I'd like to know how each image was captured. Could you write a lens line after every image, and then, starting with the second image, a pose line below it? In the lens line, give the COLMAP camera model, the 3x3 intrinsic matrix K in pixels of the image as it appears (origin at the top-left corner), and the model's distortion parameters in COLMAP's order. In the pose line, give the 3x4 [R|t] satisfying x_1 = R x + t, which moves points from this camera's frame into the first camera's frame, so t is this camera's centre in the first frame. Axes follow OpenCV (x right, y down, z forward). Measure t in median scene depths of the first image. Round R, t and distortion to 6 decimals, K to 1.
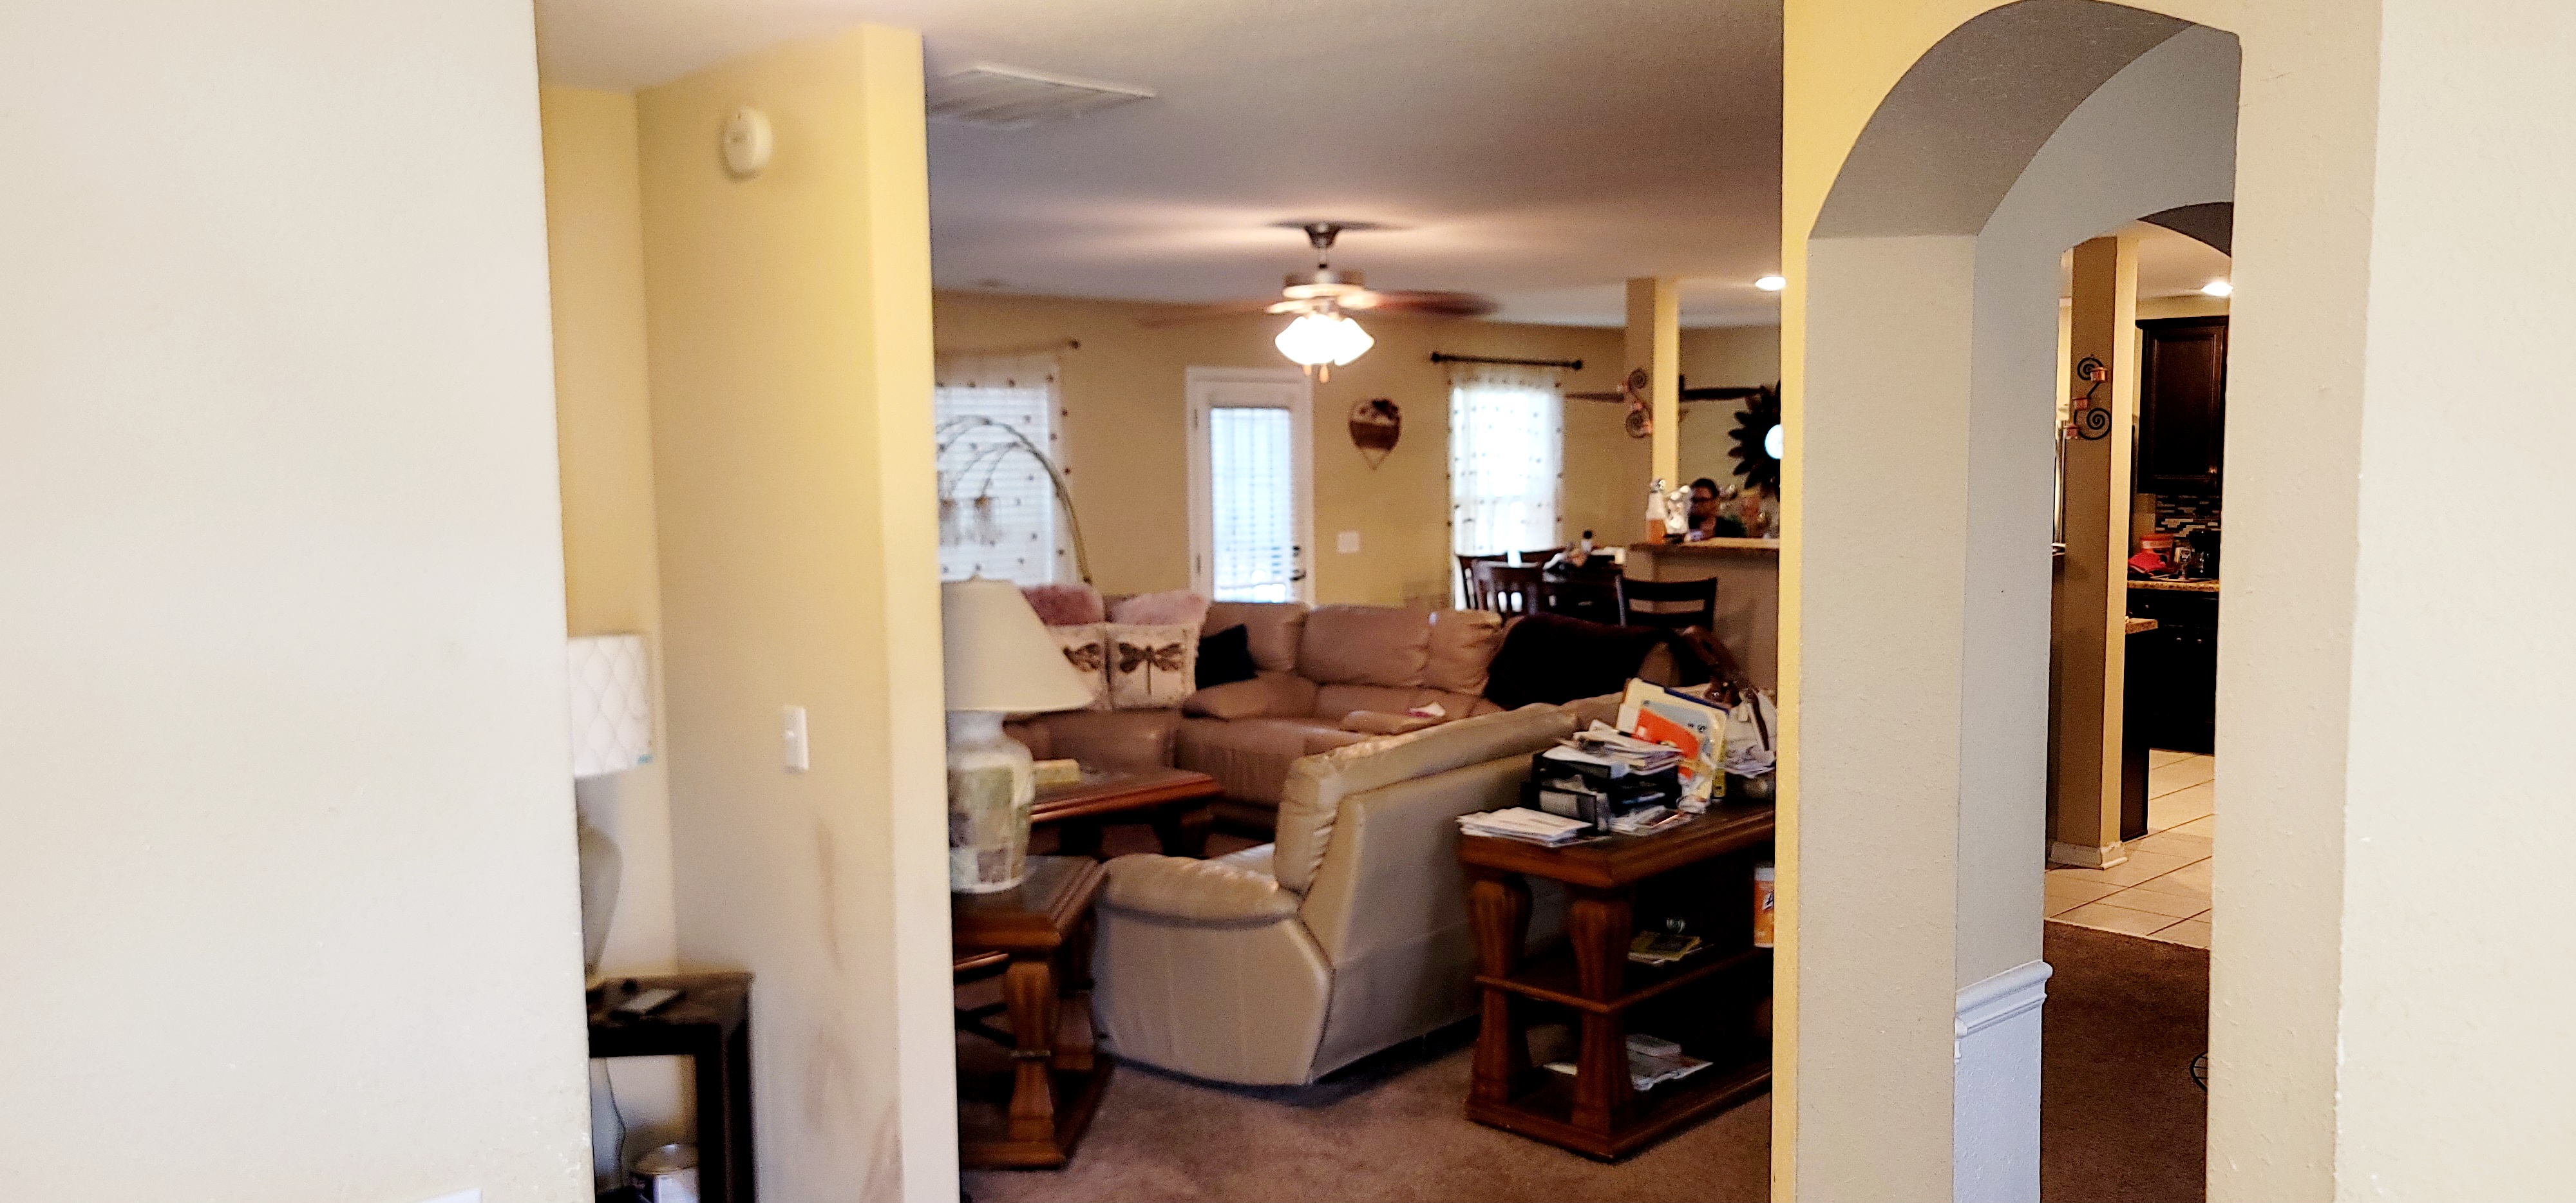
lens RADIAL K [[1862.3, 0, 1288.0], [0, 1862.3, 601.5], [0, 0, 1]] dist [0.041140, -0.001222]
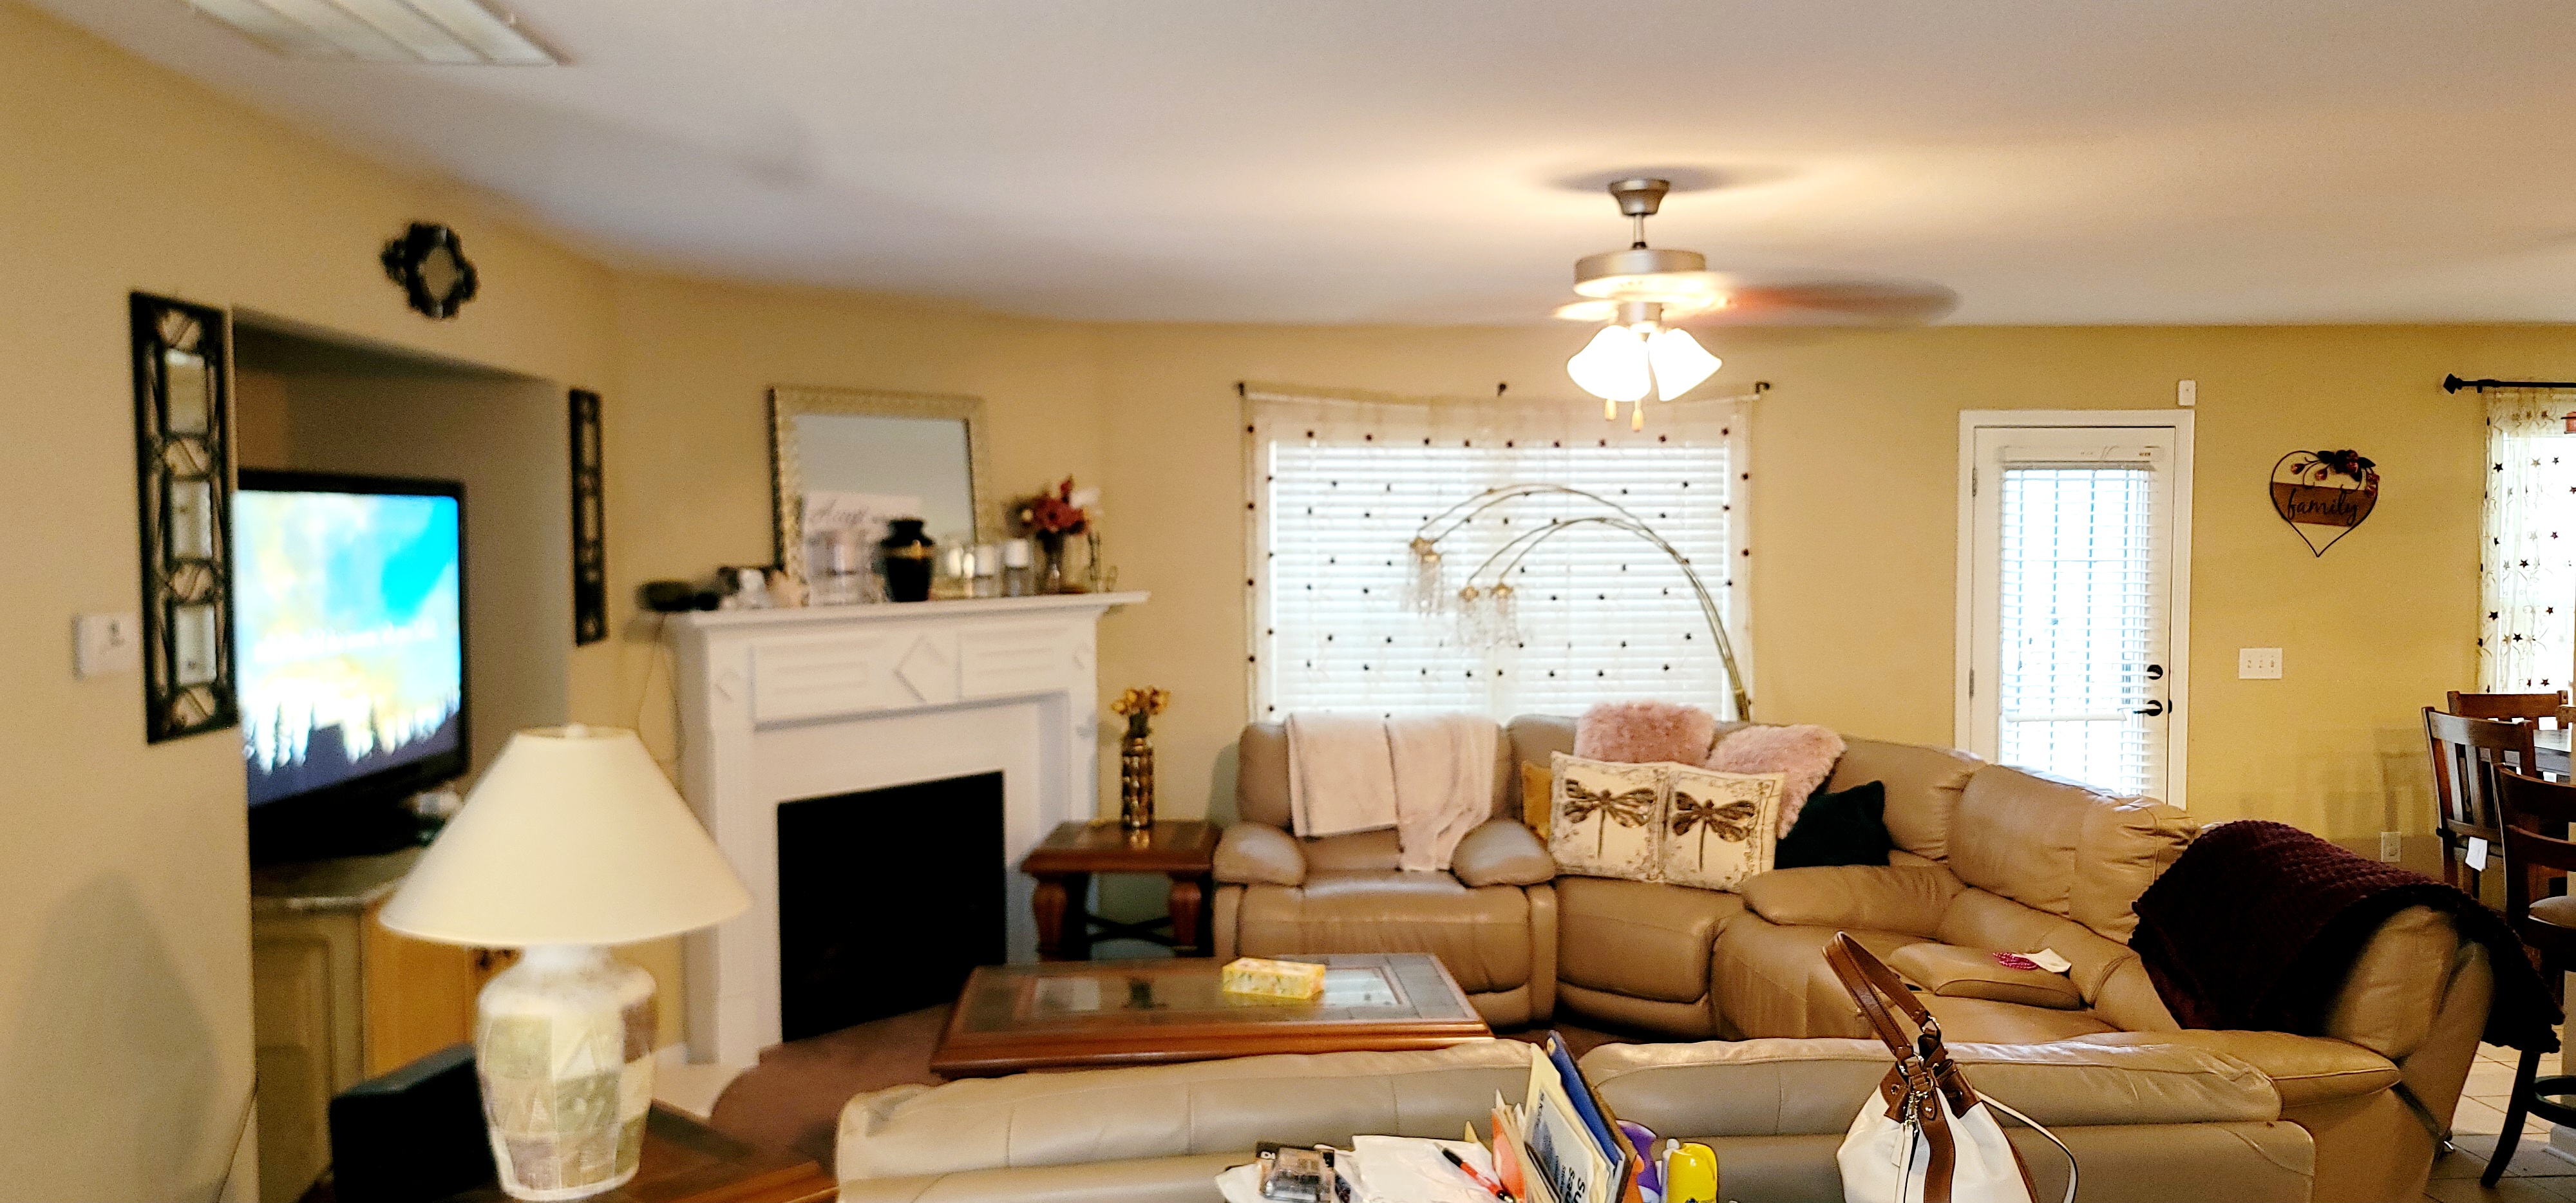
lens RADIAL K [[1862.3, 0, 1288.0], [0, 1862.3, 601.5], [0, 0, 1]] dist [0.041140, -0.001222]
pose [[0.774517, 0.035425, -0.631561, 0.239871], [-0.056207, 0.998335, -0.012931, -0.032768], [0.630051, 0.045513, 0.775219, 0.323185]]
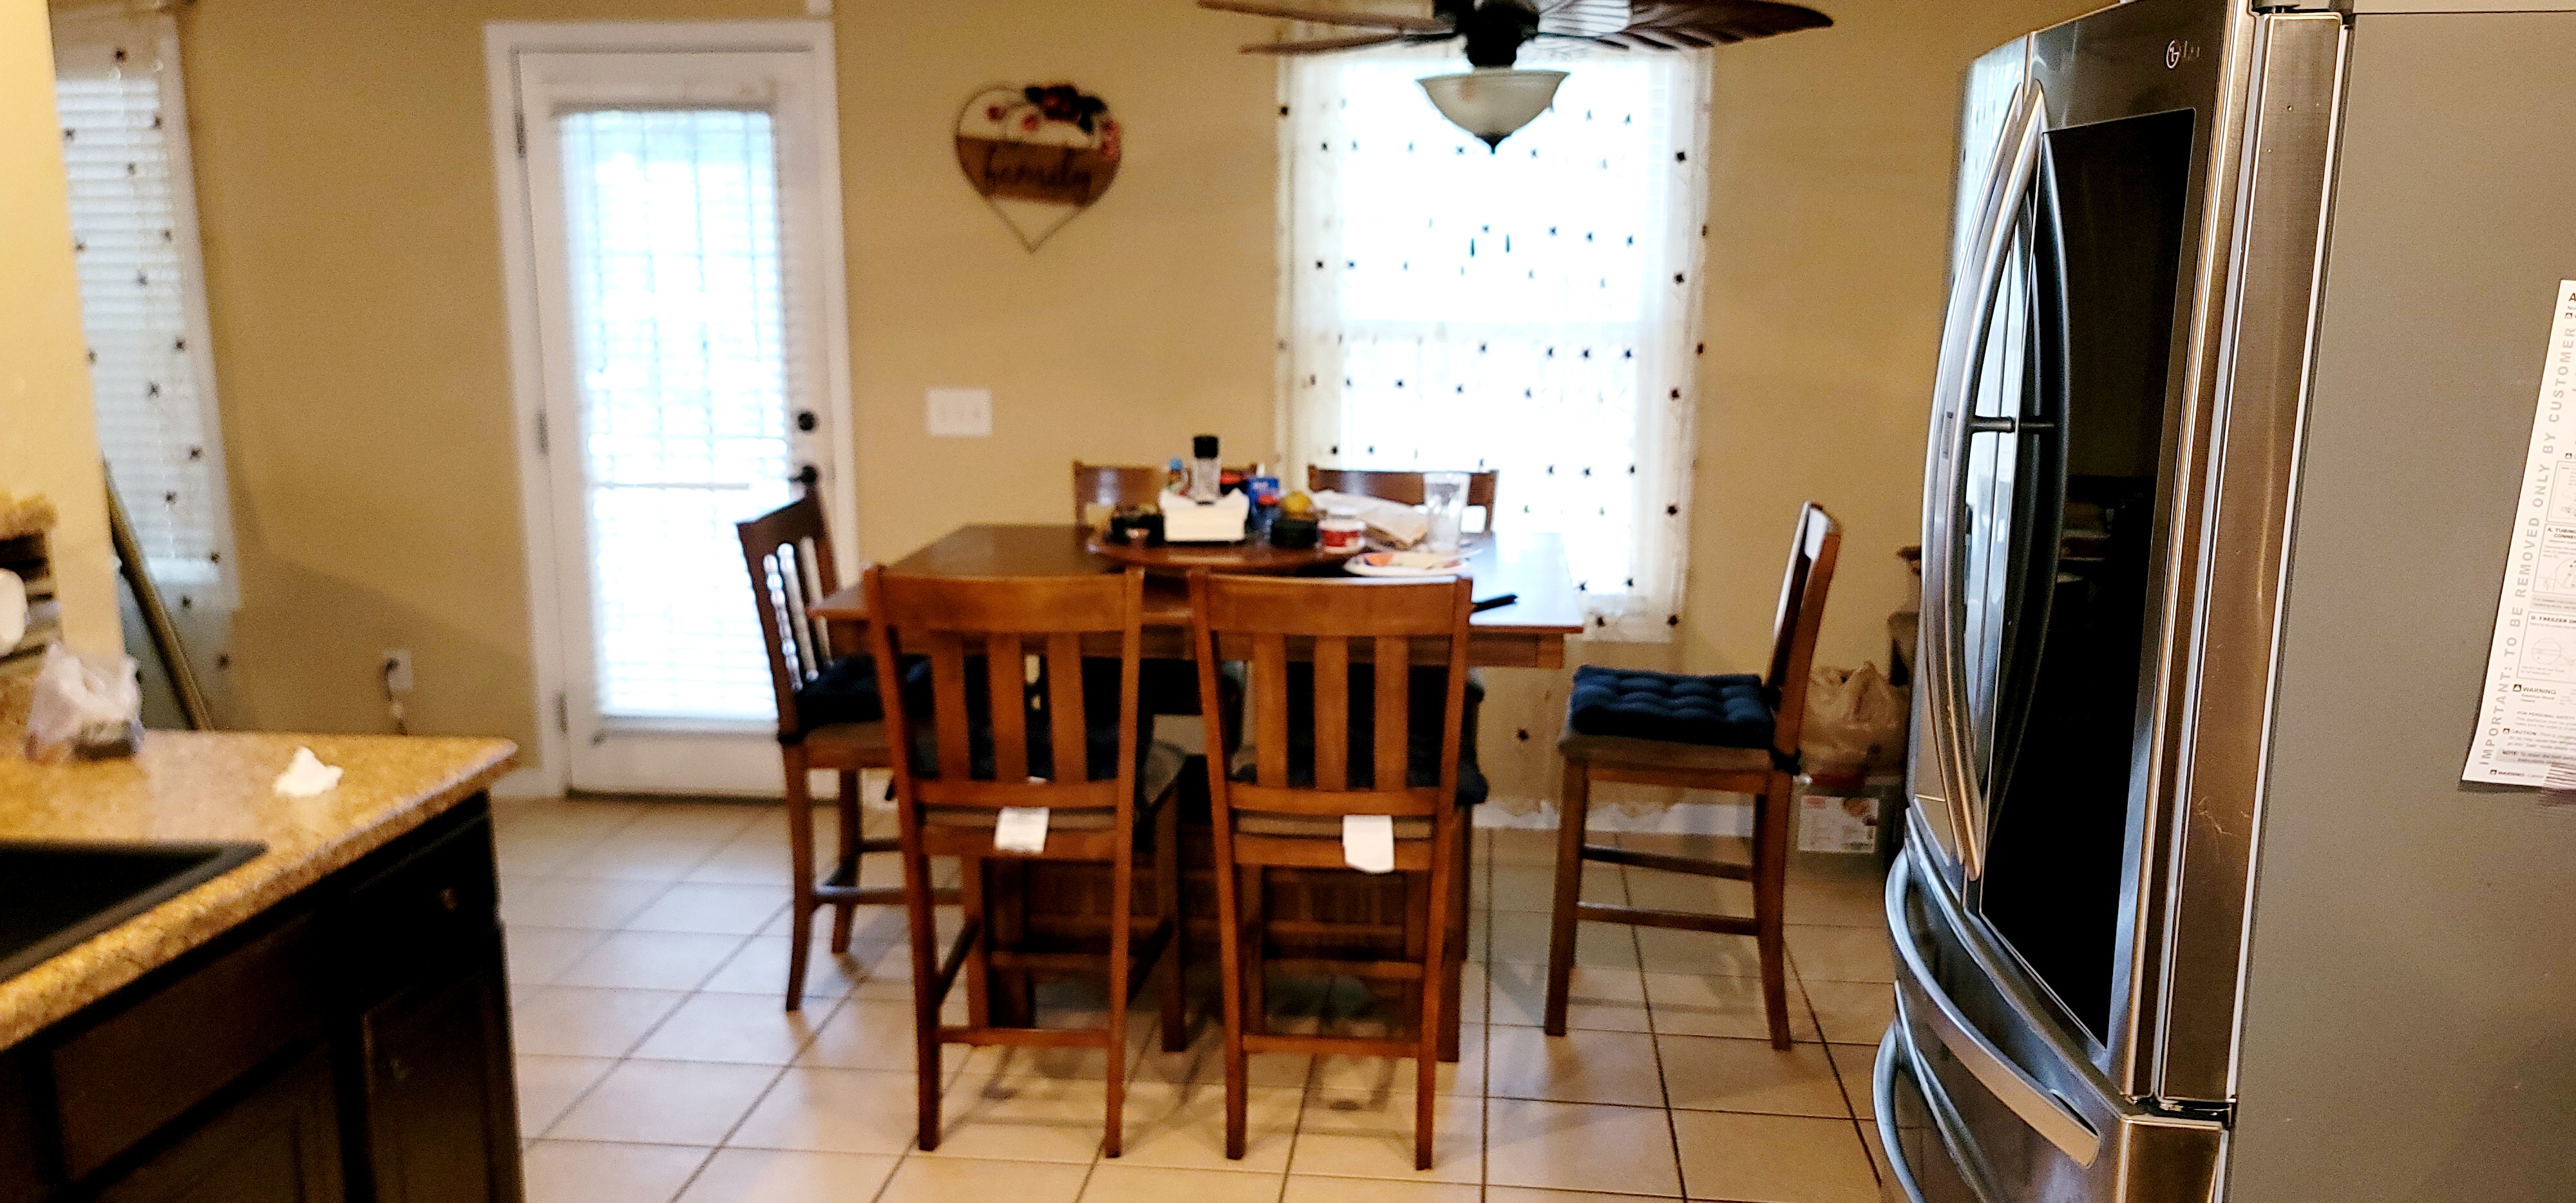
lens RADIAL K [[1862.3, 0, 1288.0], [0, 1862.3, 601.5], [0, 0, 1]] dist [0.041140, -0.001222]
pose [[0.621979, 0.179419, -0.762201, 0.556883], [-0.066725, 0.981999, 0.176709, -0.091928], [0.780186, -0.059052, 0.622754, 0.991405]]
